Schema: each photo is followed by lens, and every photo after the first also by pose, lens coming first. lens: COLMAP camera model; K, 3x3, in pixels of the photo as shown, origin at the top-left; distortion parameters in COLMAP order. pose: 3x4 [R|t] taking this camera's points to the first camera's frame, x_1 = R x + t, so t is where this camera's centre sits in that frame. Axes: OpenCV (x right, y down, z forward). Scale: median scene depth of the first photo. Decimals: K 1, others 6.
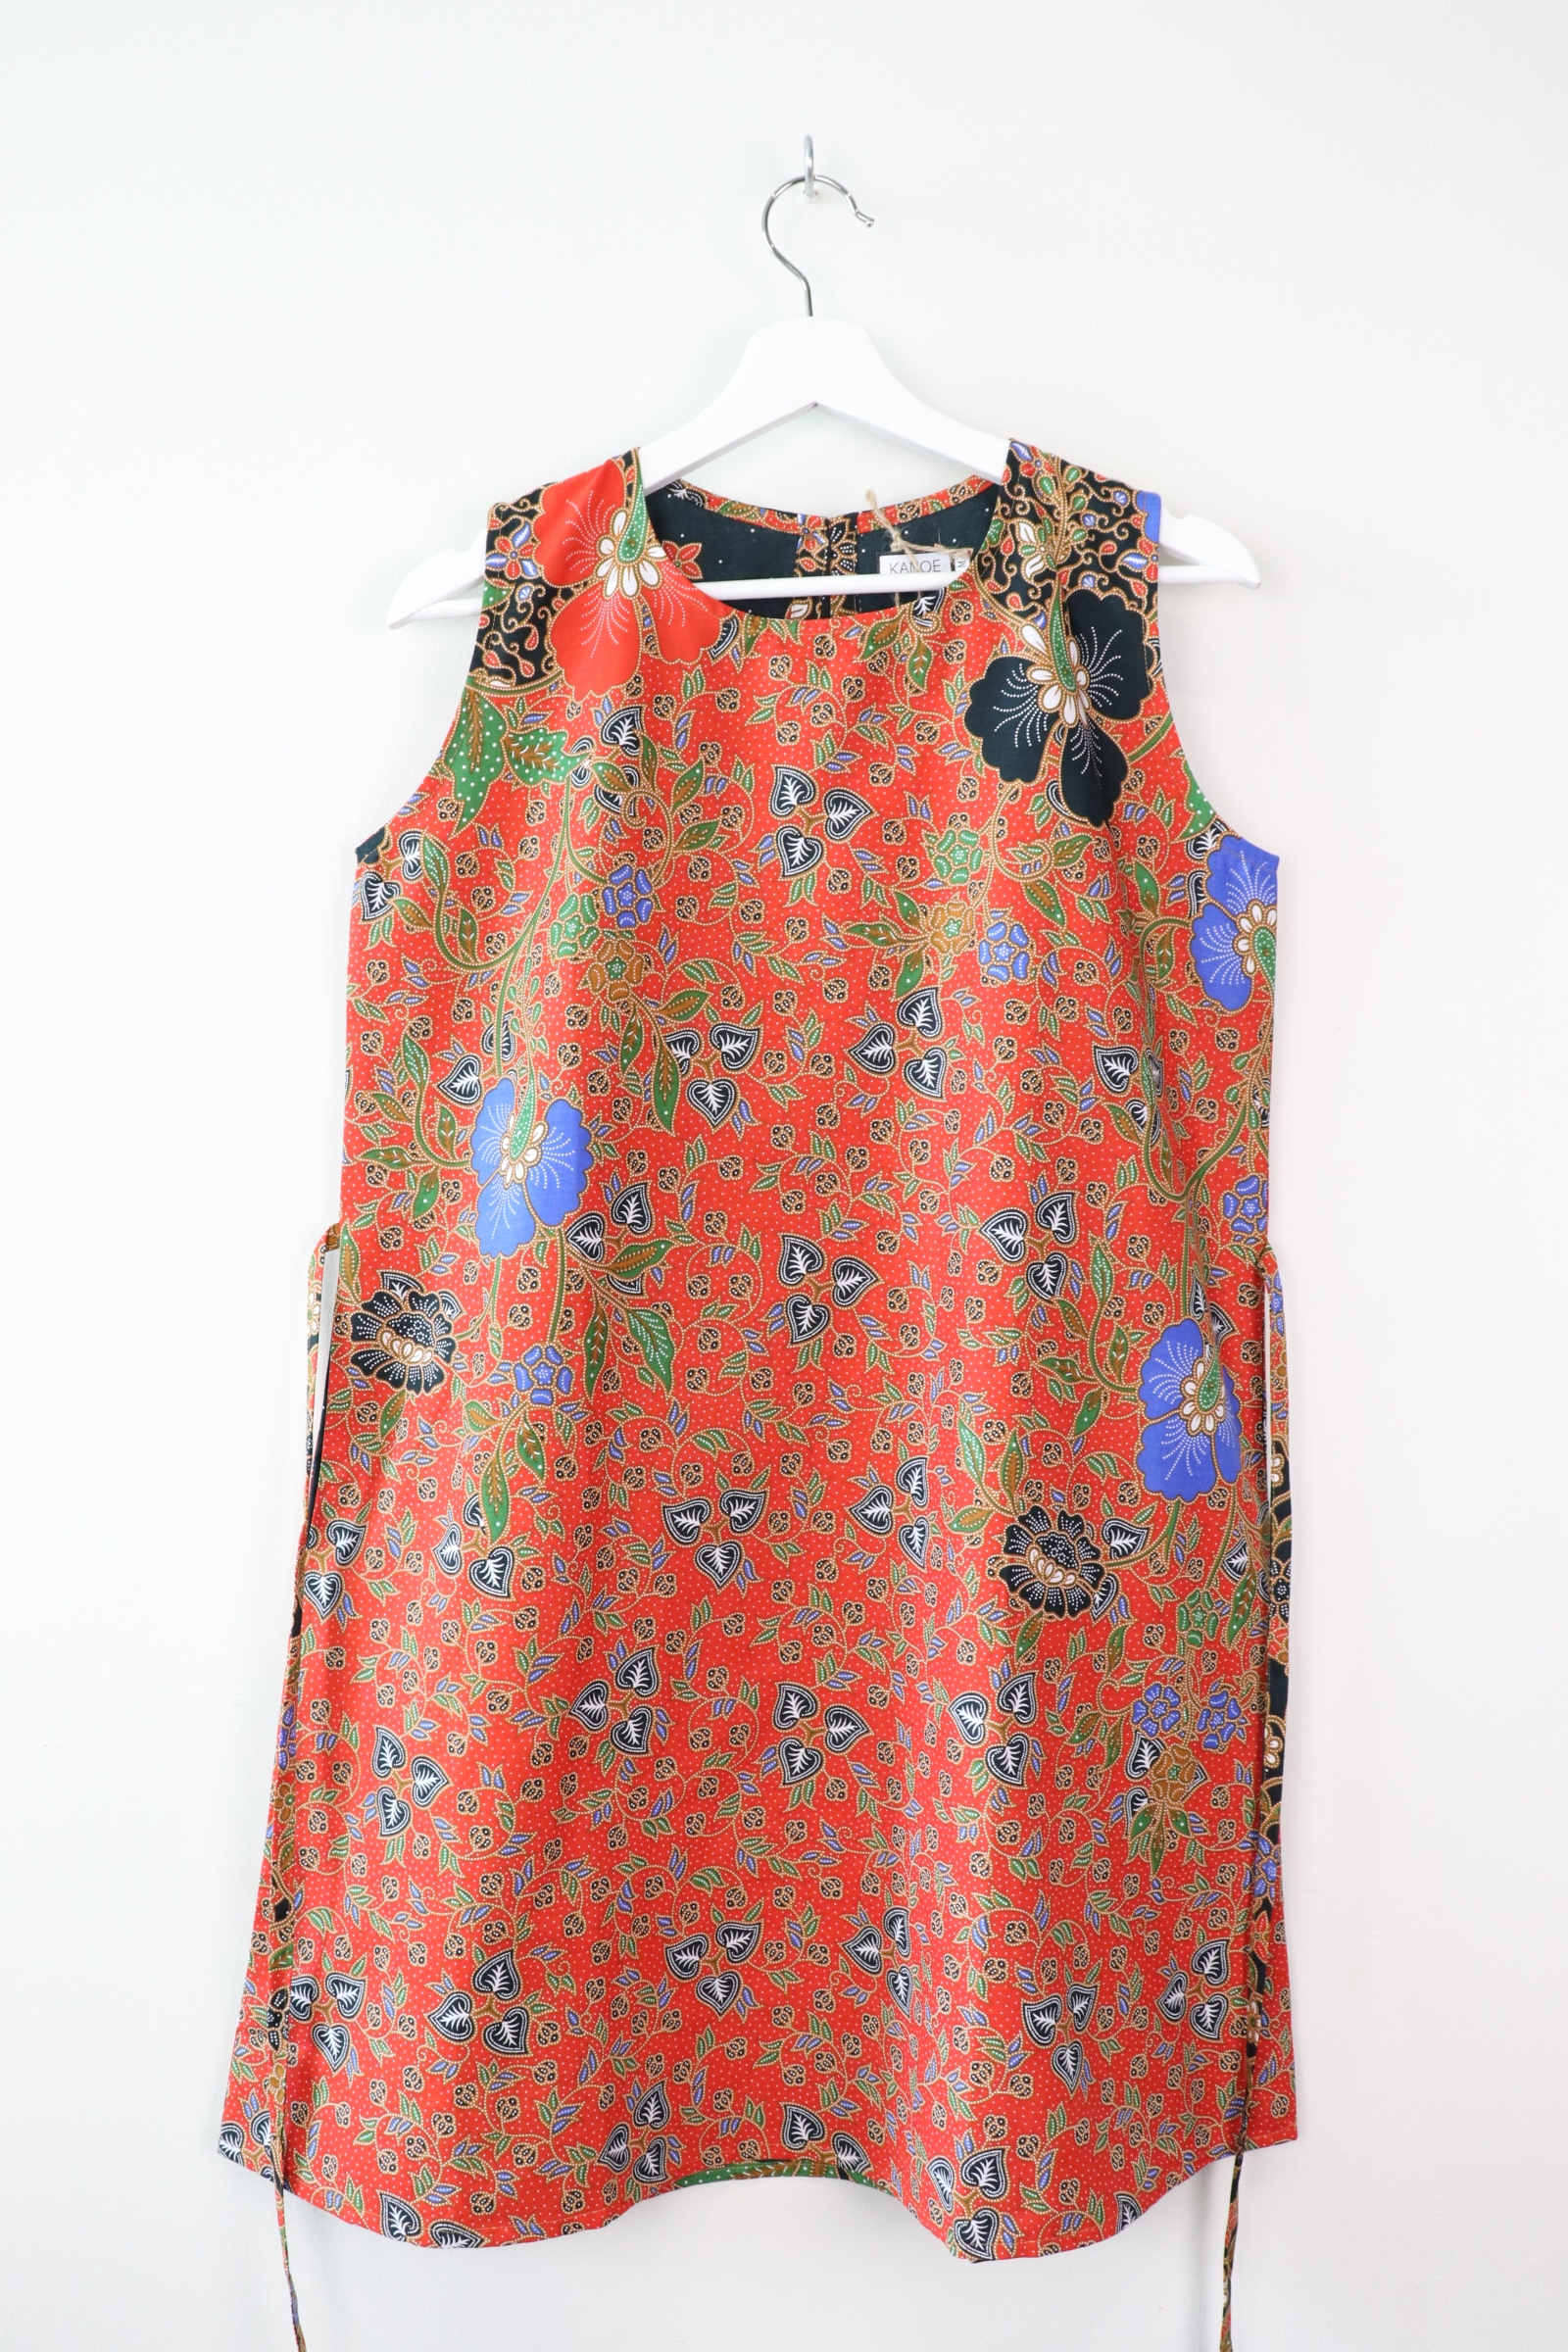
lens RADIAL K [[2001.0, 0, 793.1], [0, 2001.0, 1208.7], [0, 0, 1]] dist [-0.189725, 0.189565]
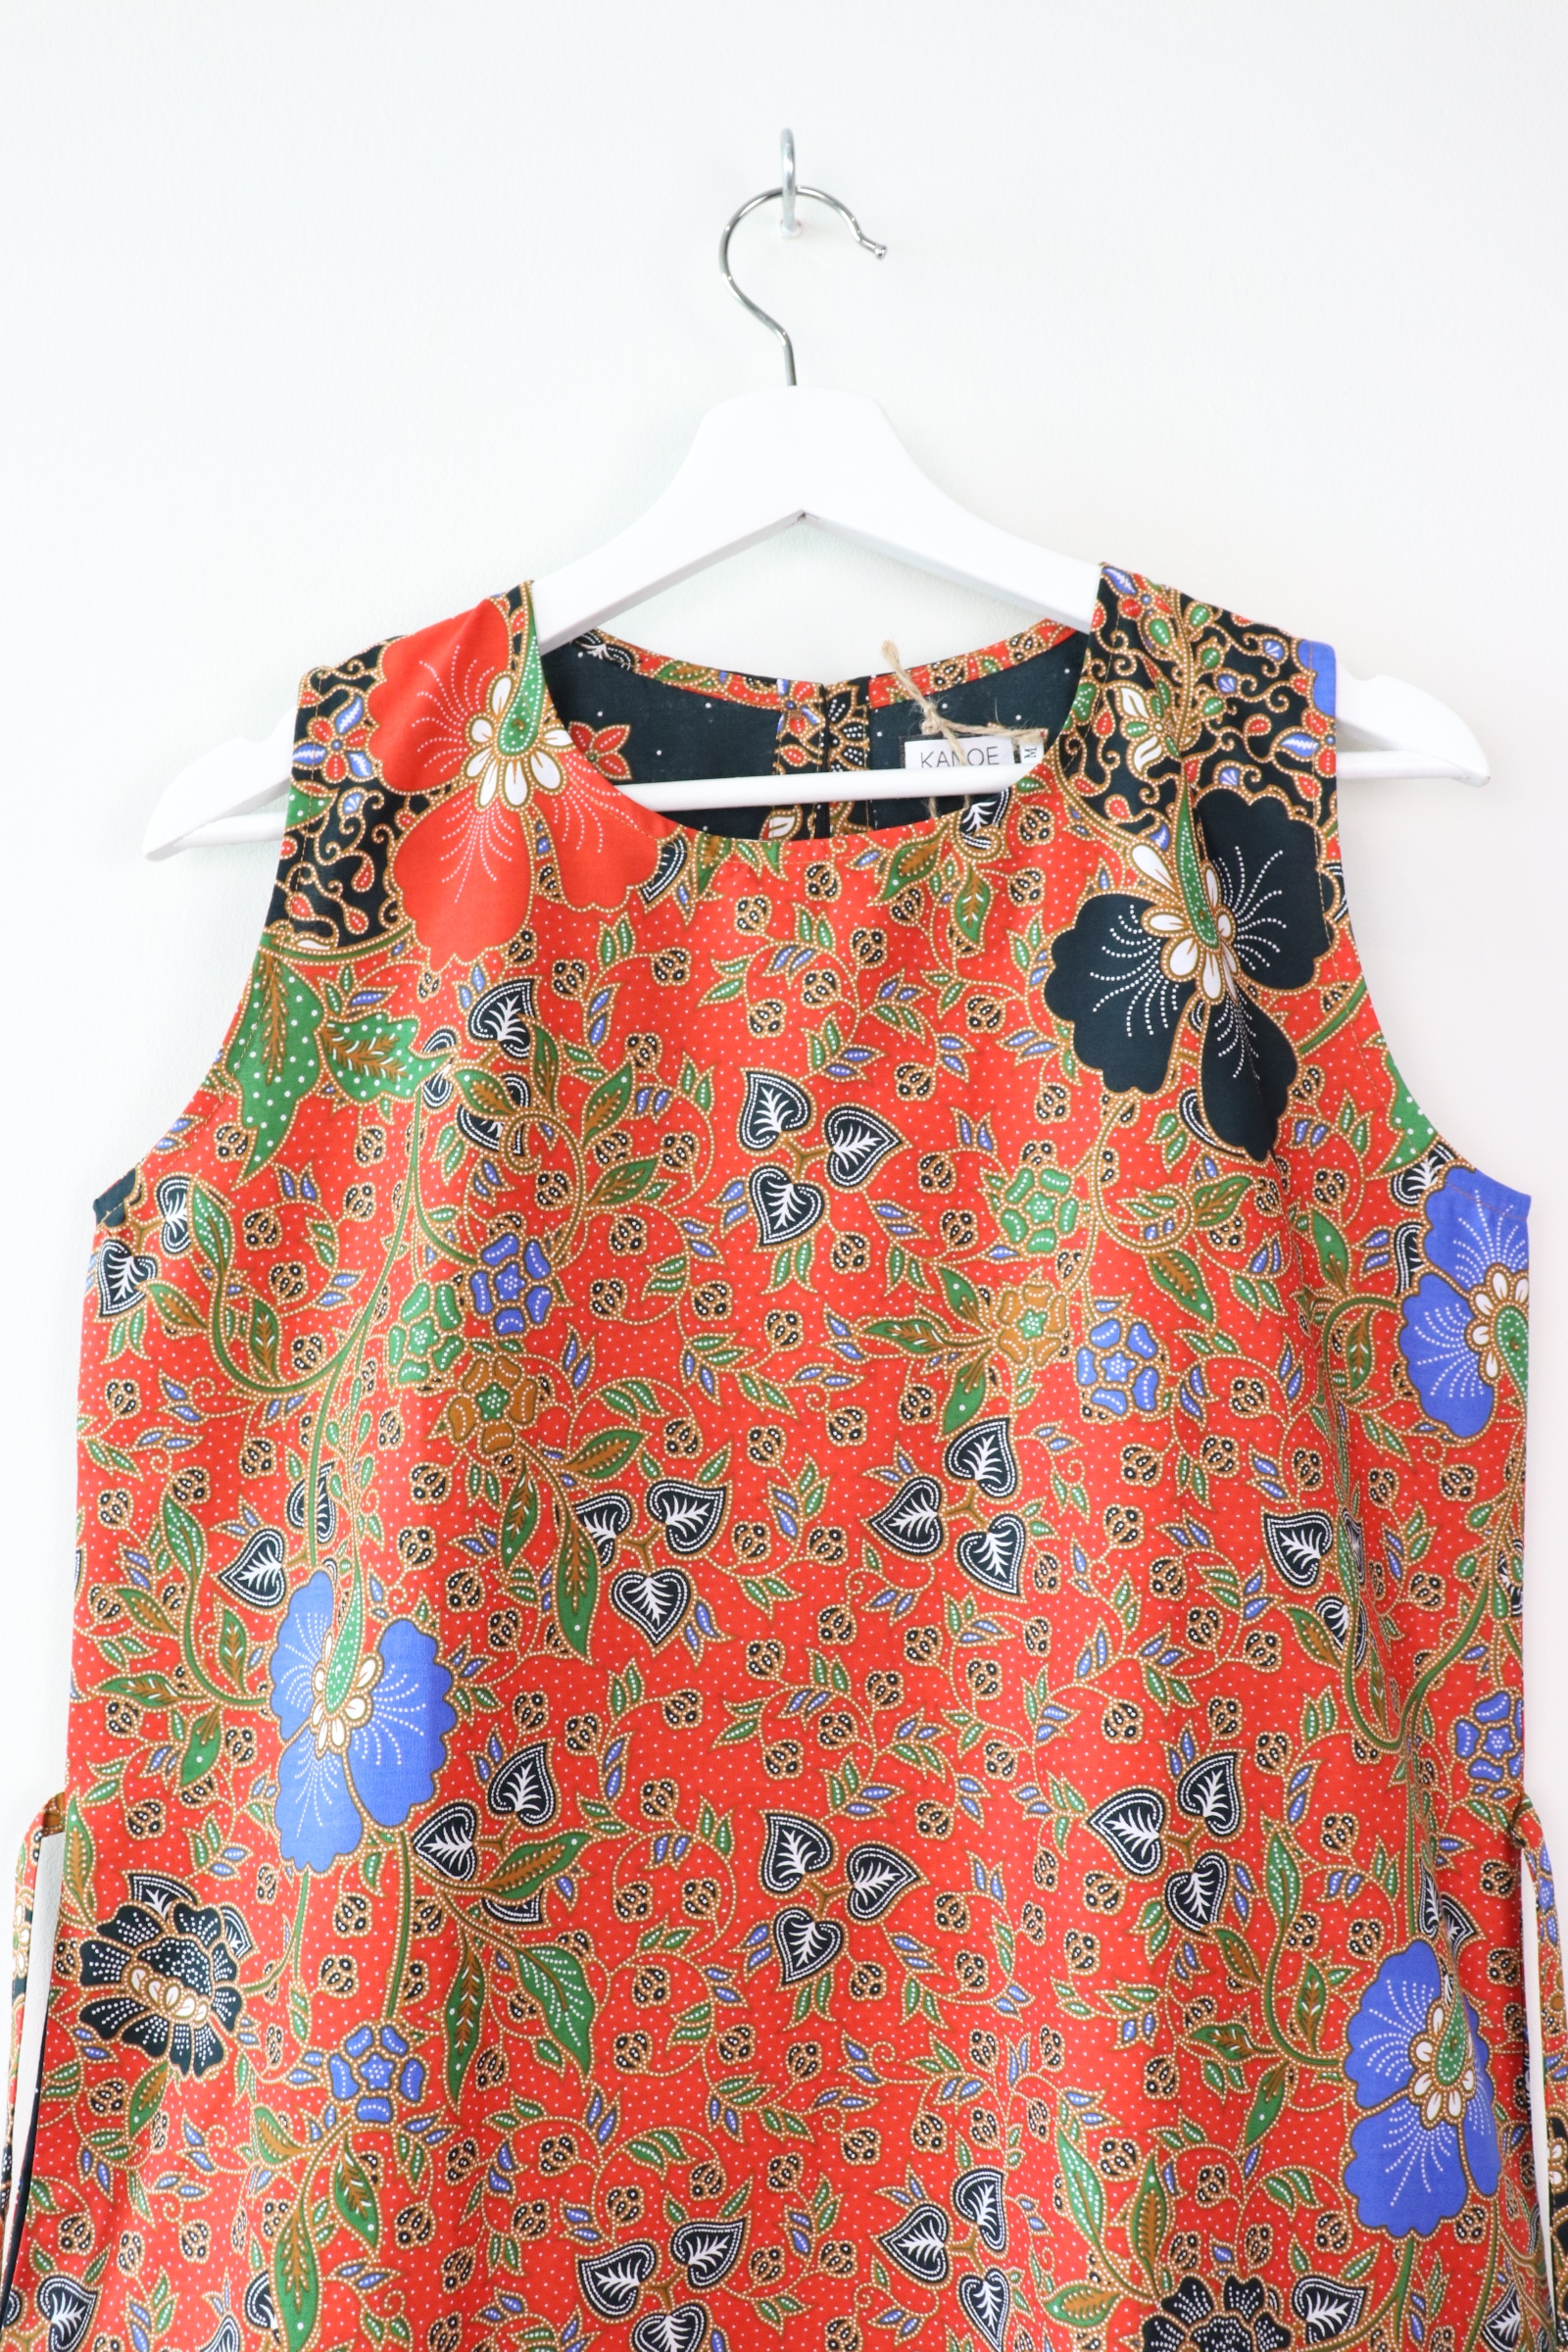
lens RADIAL K [[2001.0, 0, 793.1], [0, 2001.0, 1208.7], [0, 0, 1]] dist [-0.189725, 0.189565]
pose [[0.999901, -0.011570, 0.007989, 0.000237], [0.012388, 0.993701, -0.111377, -0.108415], [-0.006650, 0.111465, 0.993746, 0.372955]]
